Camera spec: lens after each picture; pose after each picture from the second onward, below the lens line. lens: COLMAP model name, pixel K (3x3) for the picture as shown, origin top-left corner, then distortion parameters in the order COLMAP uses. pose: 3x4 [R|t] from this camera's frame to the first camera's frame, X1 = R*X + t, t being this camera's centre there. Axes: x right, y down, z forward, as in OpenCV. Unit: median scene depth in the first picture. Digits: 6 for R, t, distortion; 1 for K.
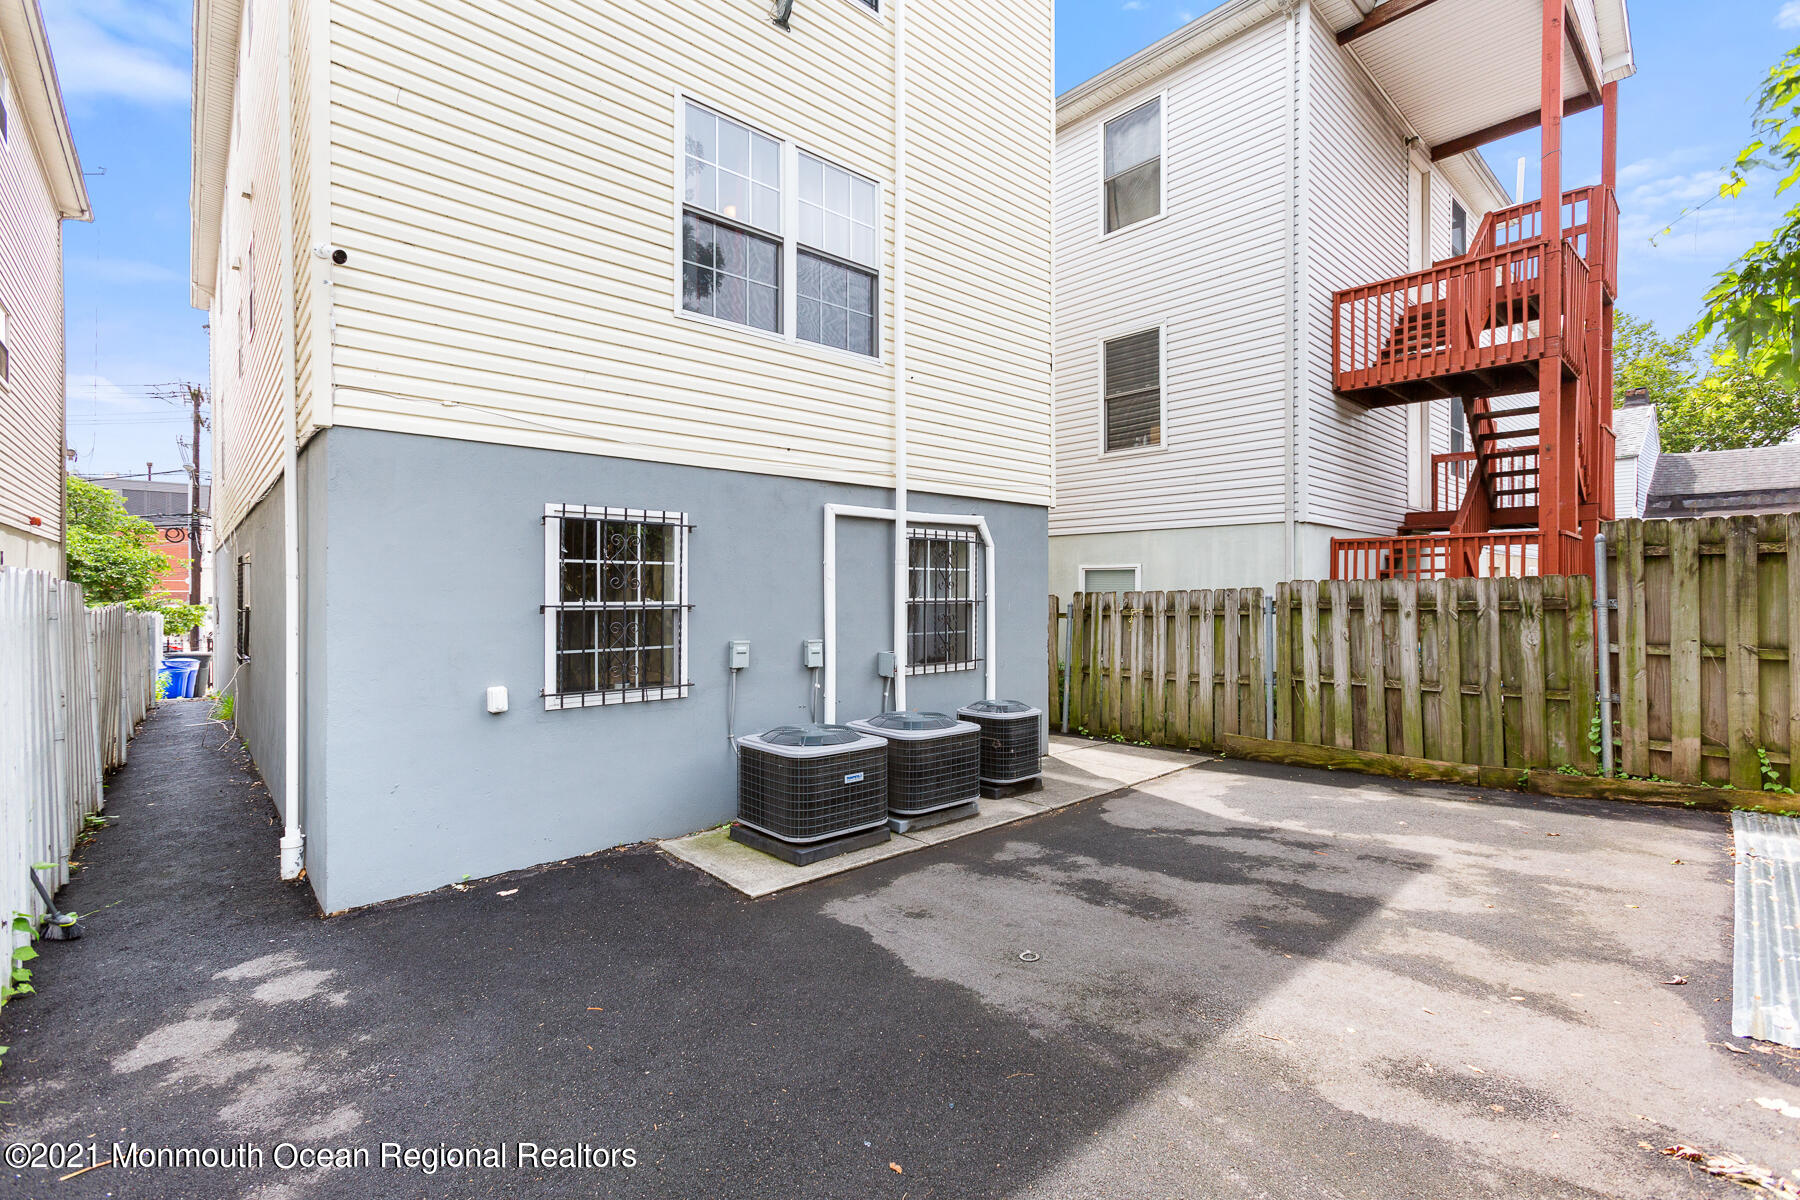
lens RADIAL K [[796.4, 0, 895.3], [0, 796.4, 597.8], [0, 0, 1]] dist [-0.011307, 0.008462]
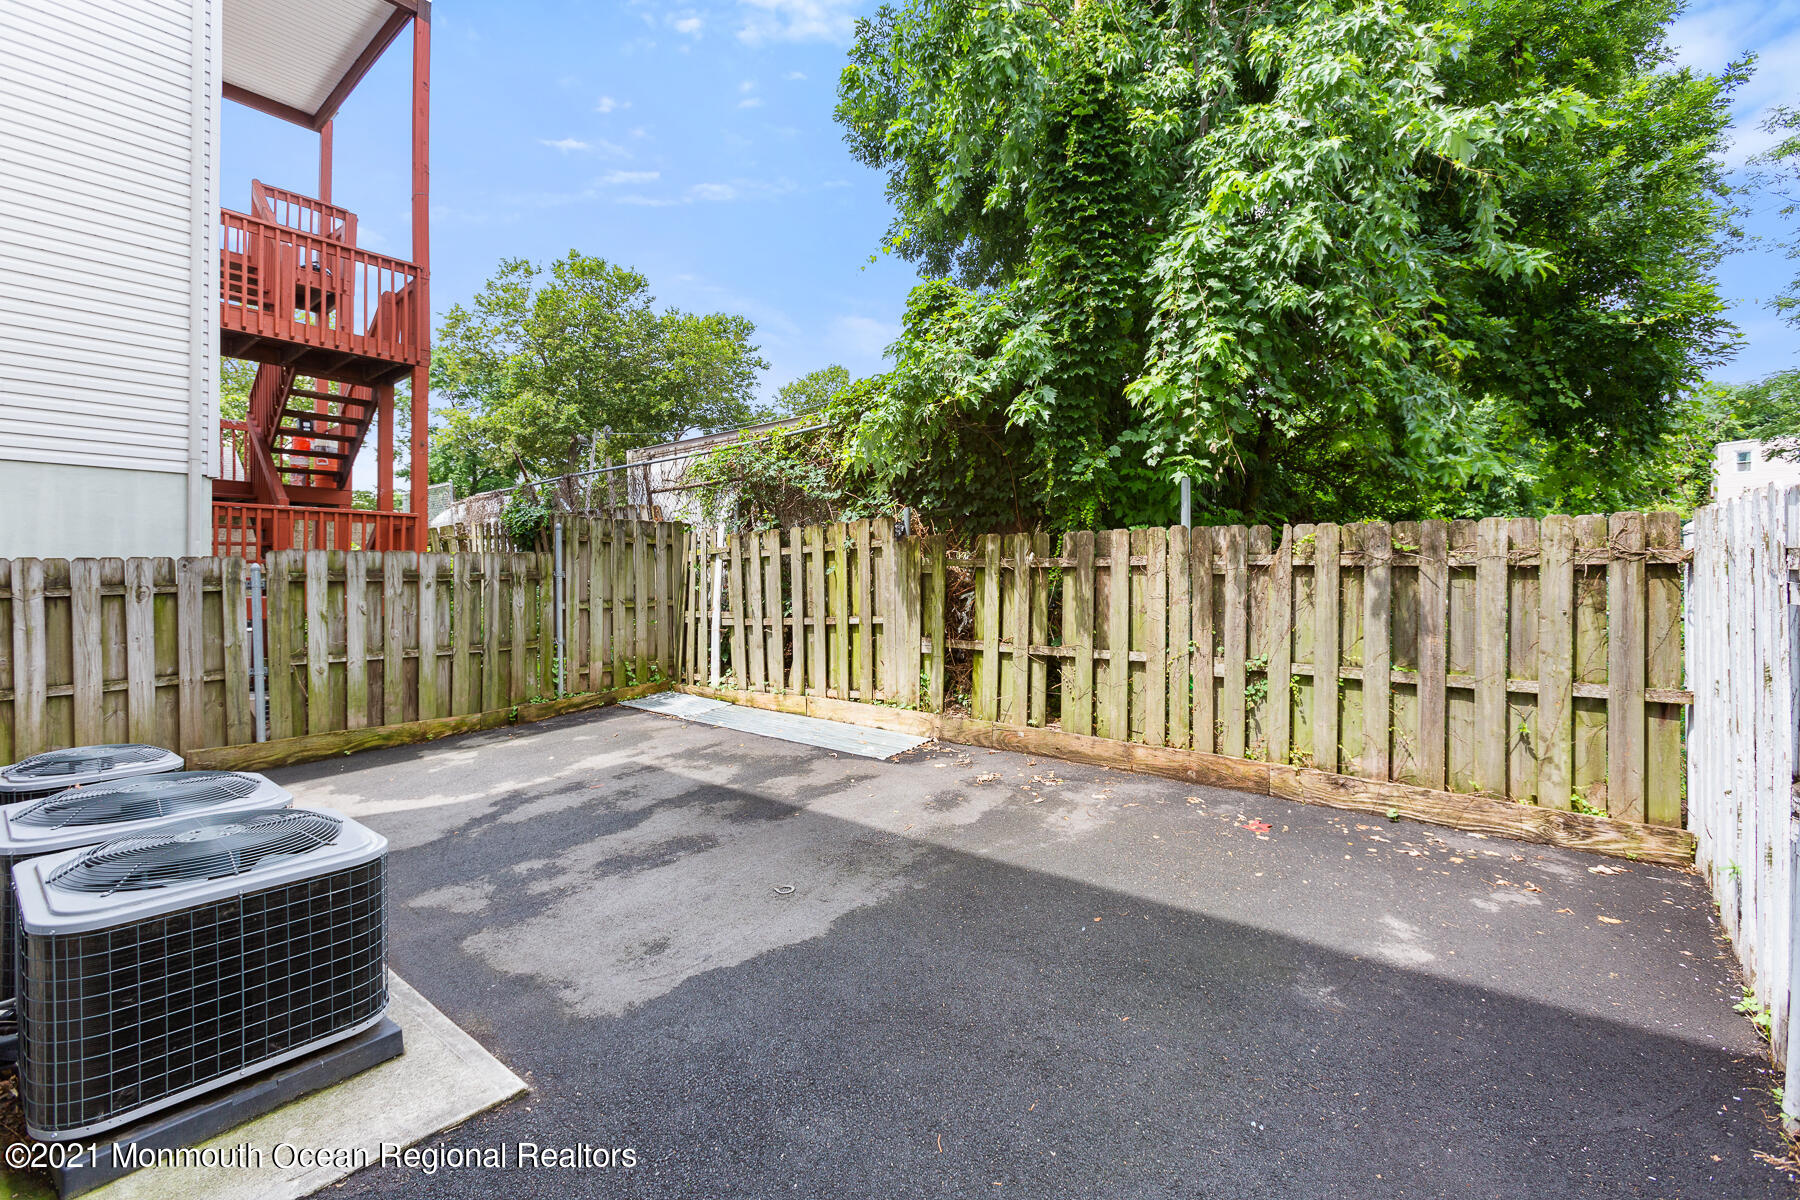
lens RADIAL K [[796.4, 0, 895.1], [0, 796.4, 585.0], [0, 0, 1]] dist [-0.011307, 0.008462]
pose [[-0.132948, -0.009300, 0.991079, -0.481012], [0.006227, 0.999928, 0.010218, 0.013263], [-0.991103, 0.007530, -0.132881, 0.516485]]
